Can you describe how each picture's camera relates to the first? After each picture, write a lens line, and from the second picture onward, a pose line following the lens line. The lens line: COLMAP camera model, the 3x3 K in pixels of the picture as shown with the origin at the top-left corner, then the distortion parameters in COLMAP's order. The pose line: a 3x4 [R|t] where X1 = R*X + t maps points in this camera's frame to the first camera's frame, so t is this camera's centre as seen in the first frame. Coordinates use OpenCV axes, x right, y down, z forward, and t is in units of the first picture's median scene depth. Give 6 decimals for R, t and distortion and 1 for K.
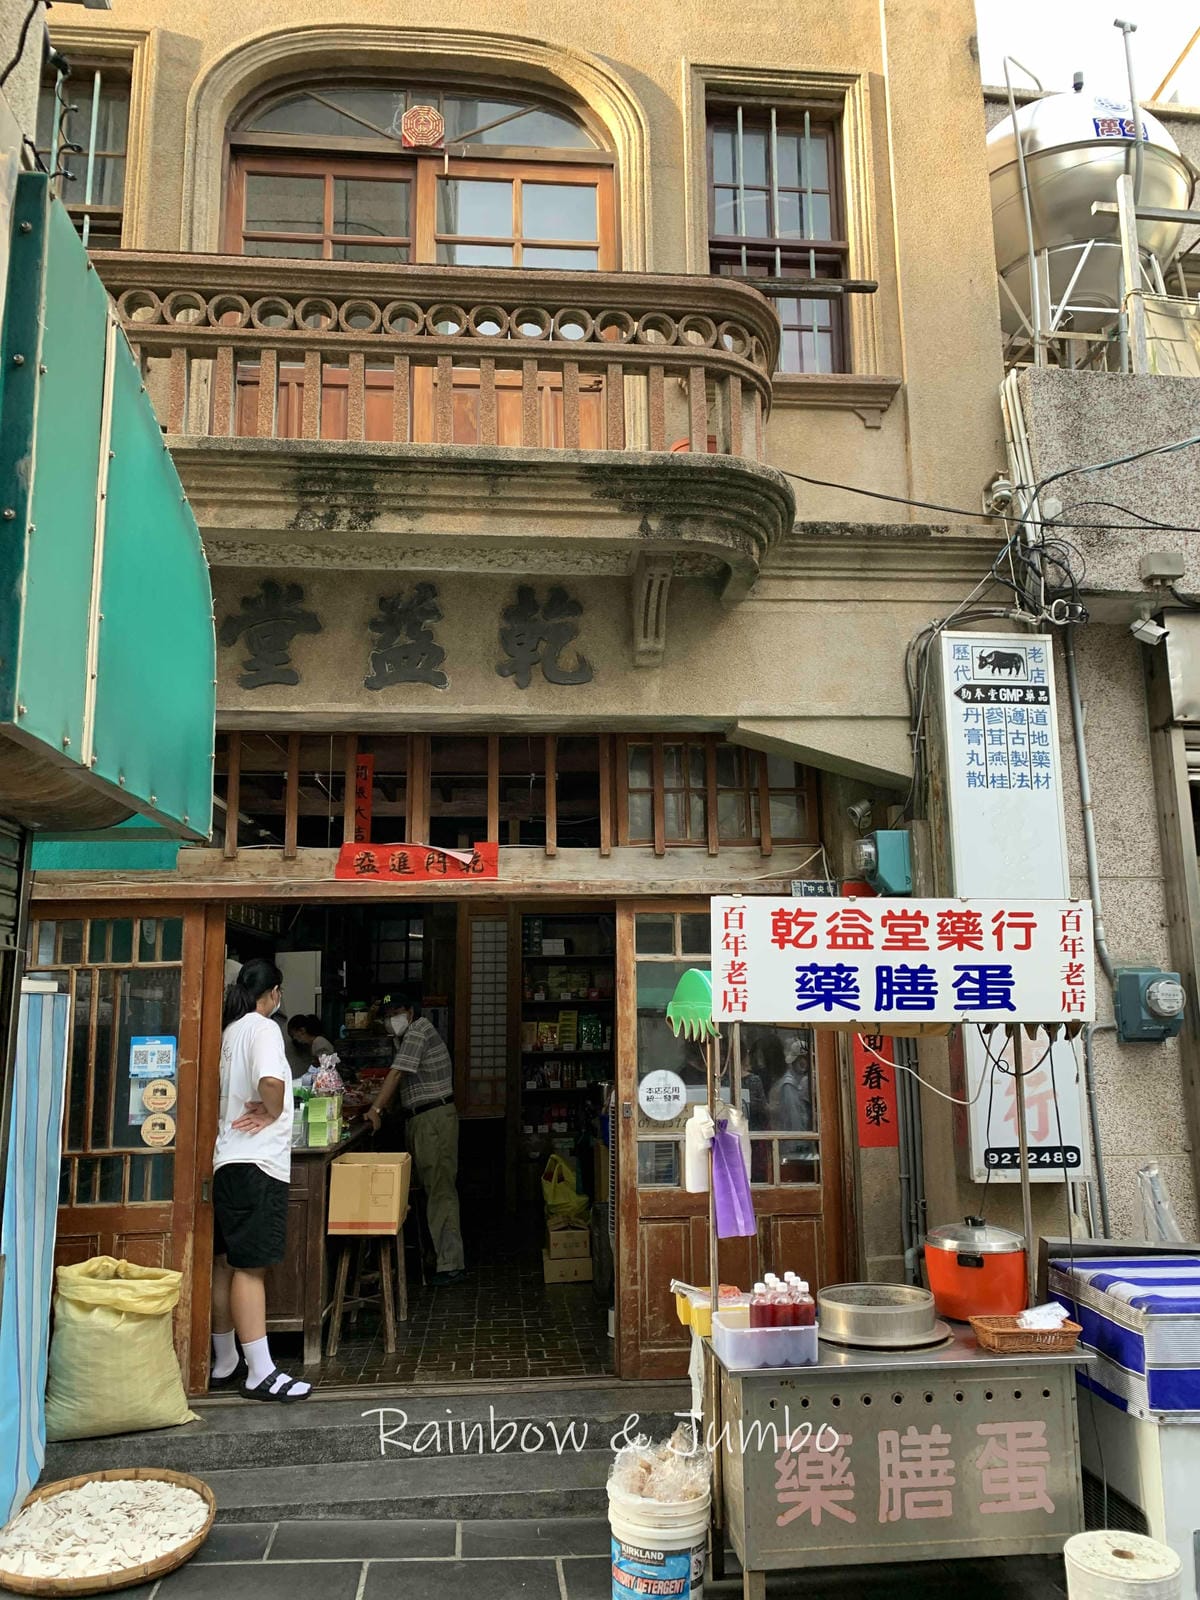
lens RADIAL K [[1231.3, 0, 600.0], [0, 1231.3, 800.0], [0, 0, 1]] dist [-0.004088, -0.003635]
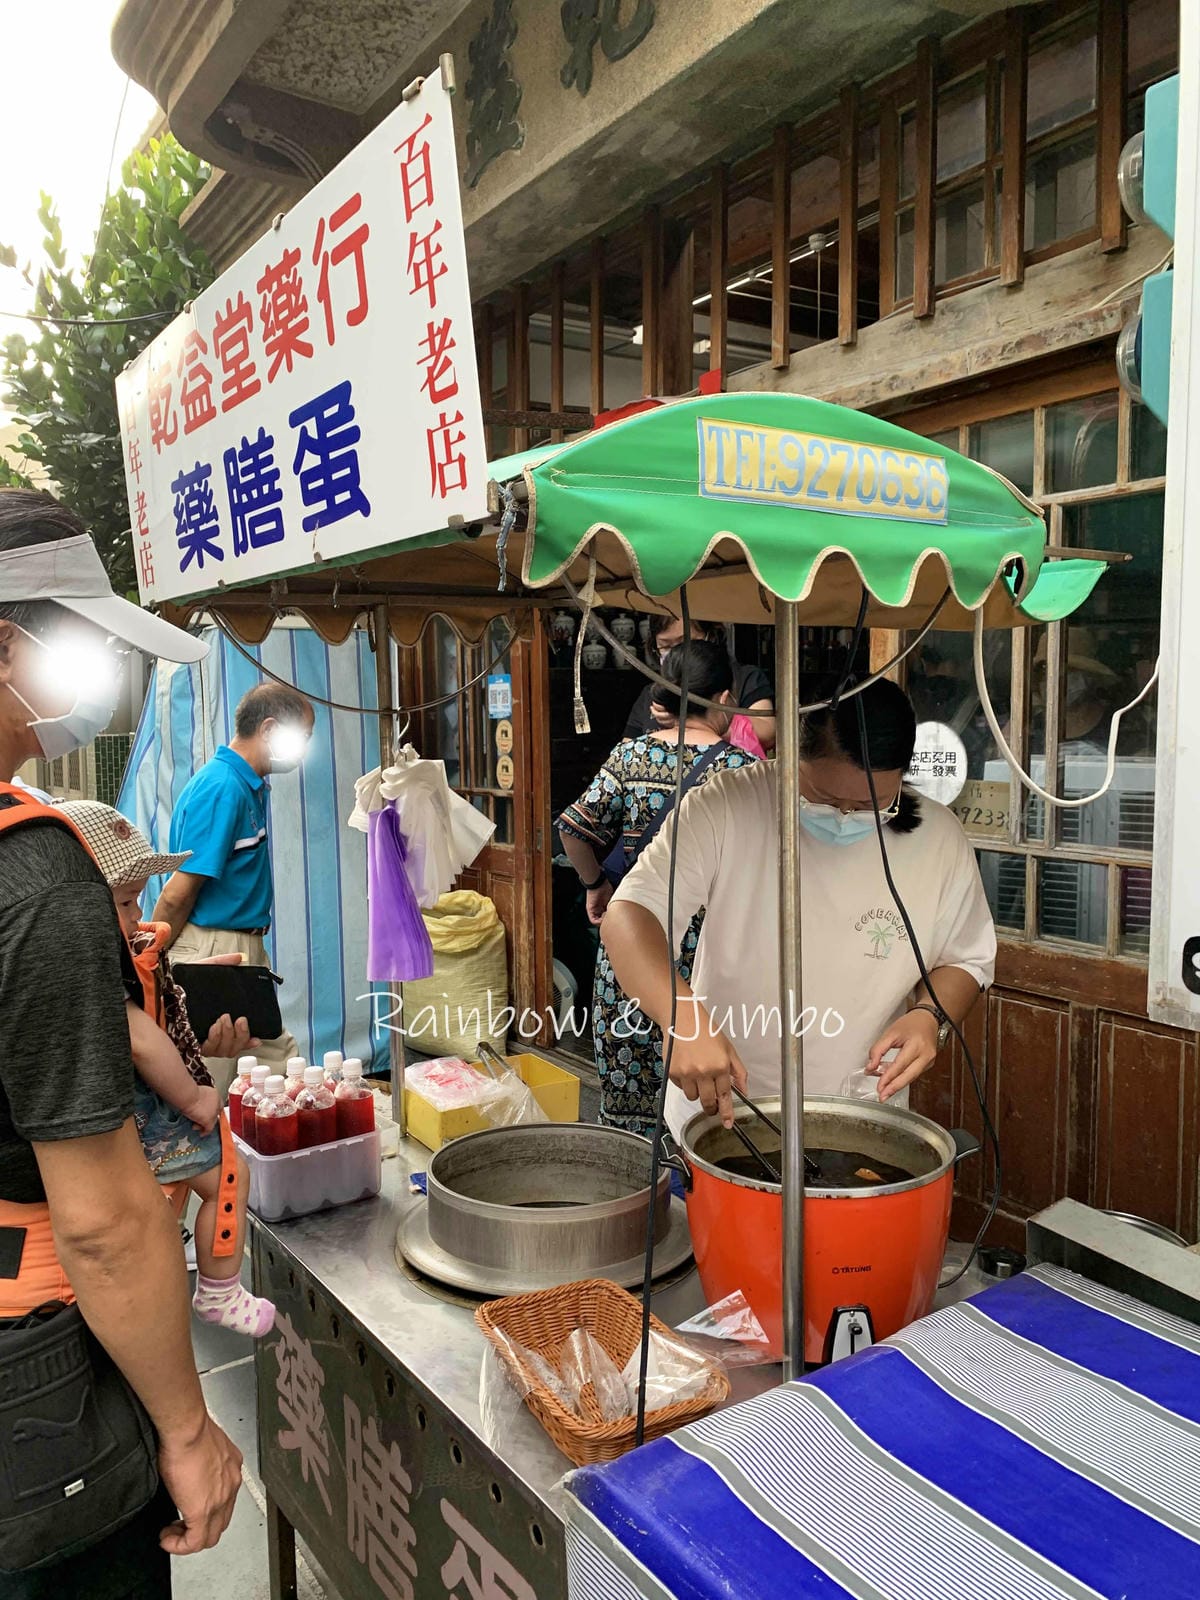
lens RADIAL K [[1202.7, 0, 527.8], [0, 1202.7, 790.2], [0, 0, 1]] dist [0.108251, -0.269465]
pose [[0.446233, 0.069888, -0.892184, 0.660043], [0.155263, 0.975781, 0.154093, 0.199815], [0.881345, -0.207284, 0.424575, 0.874412]]
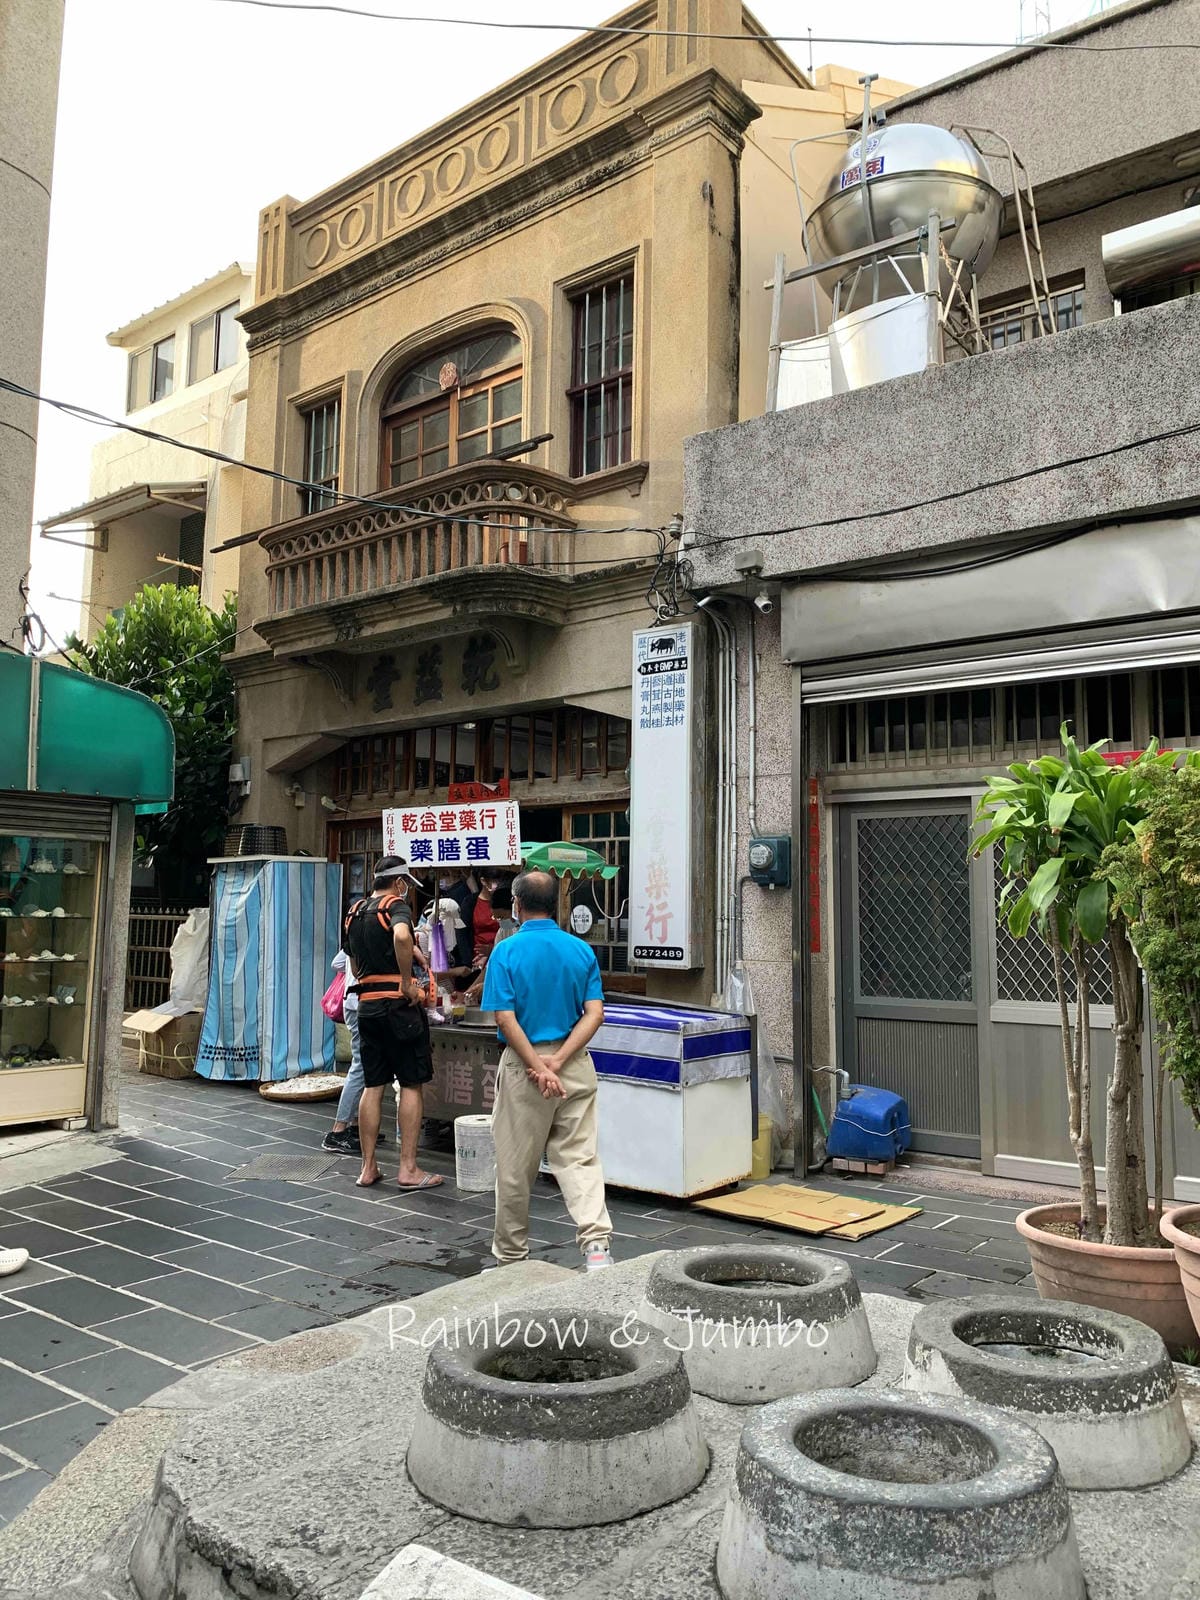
lens RADIAL K [[1231.3, 0, 600.0], [0, 1231.3, 800.0], [0, 0, 1]] dist [-0.004088, -0.003635]
pose [[0.721272, -0.054424, -0.690511, 1.798233], [0.106131, 0.993820, 0.032530, 0.032064], [0.684473, -0.096747, 0.722590, -0.274497]]
